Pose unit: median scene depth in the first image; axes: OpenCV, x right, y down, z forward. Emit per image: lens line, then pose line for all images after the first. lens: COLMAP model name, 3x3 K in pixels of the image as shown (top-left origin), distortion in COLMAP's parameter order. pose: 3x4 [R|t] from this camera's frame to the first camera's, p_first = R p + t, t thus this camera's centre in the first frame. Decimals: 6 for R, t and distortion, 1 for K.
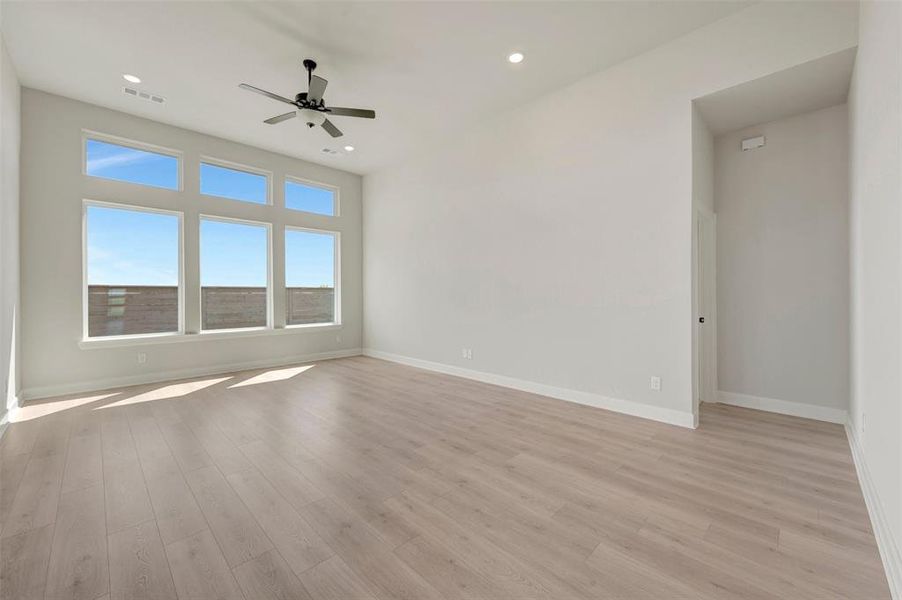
lens RADIAL K [[363.6, 0, 465.0], [0, 363.6, 290.1], [0, 0, 1]] dist [-0.000216, 0.000167]
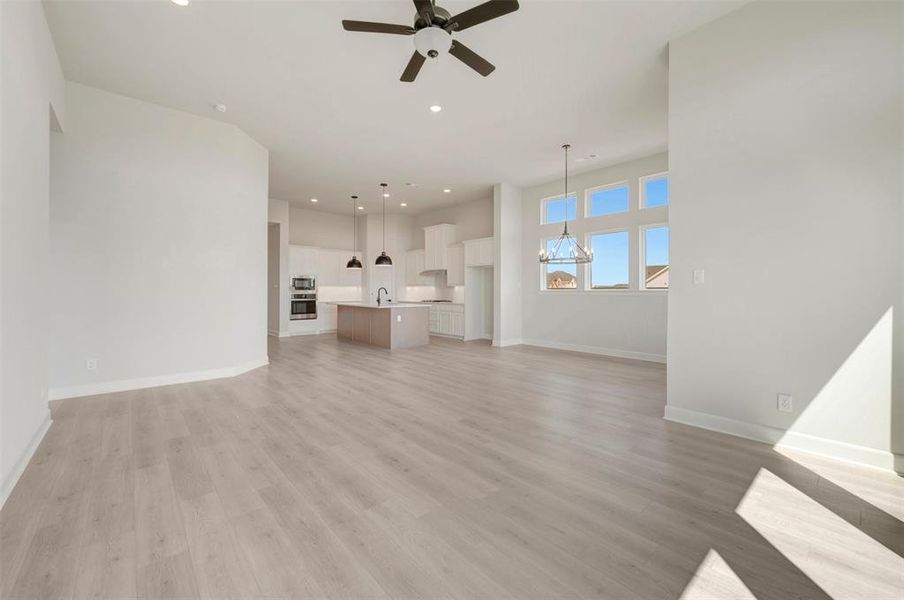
lens RADIAL K [[364.4, 0, 451.3], [0, 364.4, 293.0], [0, 0, 1]] dist [-0.000216, 0.000167]
pose [[-0.995362, -0.000666, 0.096203, -0.541145], [-0.000290, 0.999992, 0.003923, 0.015098], [-0.096205, 0.003877, -0.995354, 1.746268]]
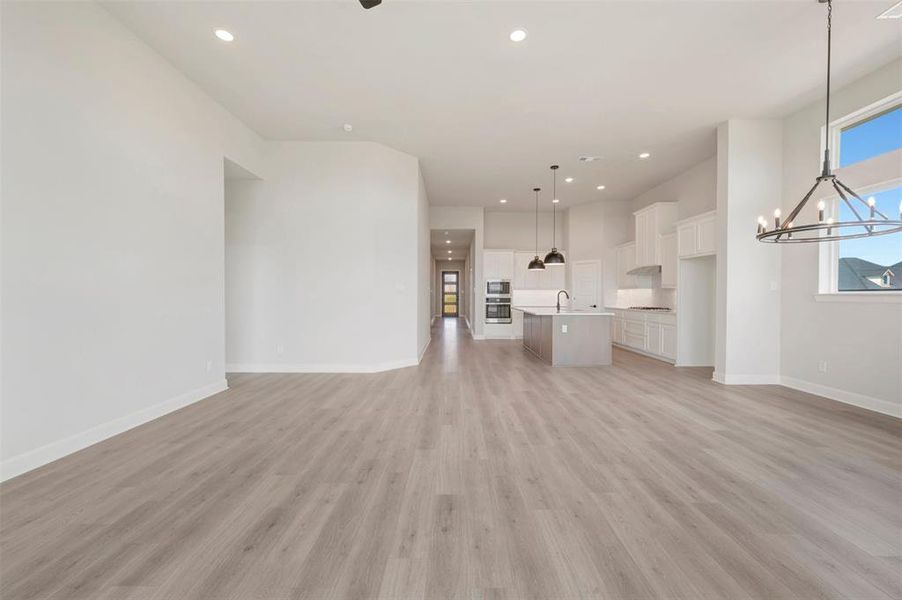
lens RADIAL K [[363.6, 0, 450.4], [0, 363.6, 297.5], [0, 0, 1]] dist [-0.000216, 0.000167]
pose [[-0.684171, -0.004838, 0.729306, -0.910769], [-0.001771, 0.999986, 0.004972, 0.017846], [-0.729320, 0.002110, -0.684170, 1.220753]]
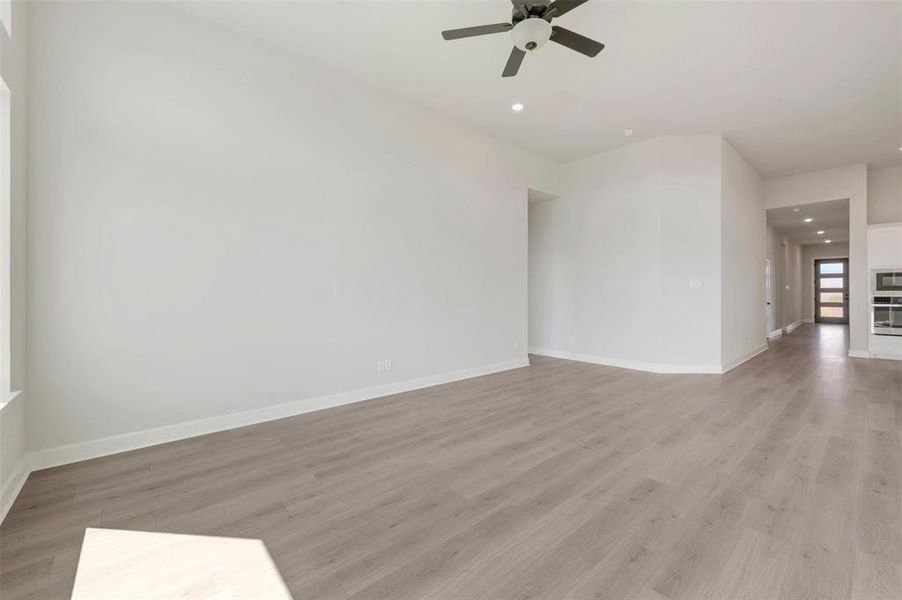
lens RADIAL K [[363.6, 0, 452.7], [0, 363.6, 290.9], [0, 0, 1]] dist [-0.000216, 0.000167]
pose [[0.091449, 0.007325, 0.995783, -1.137985], [0.000037, 0.999973, -0.007360, 0.017484], [-0.995810, 0.000710, 0.091446, 1.112959]]
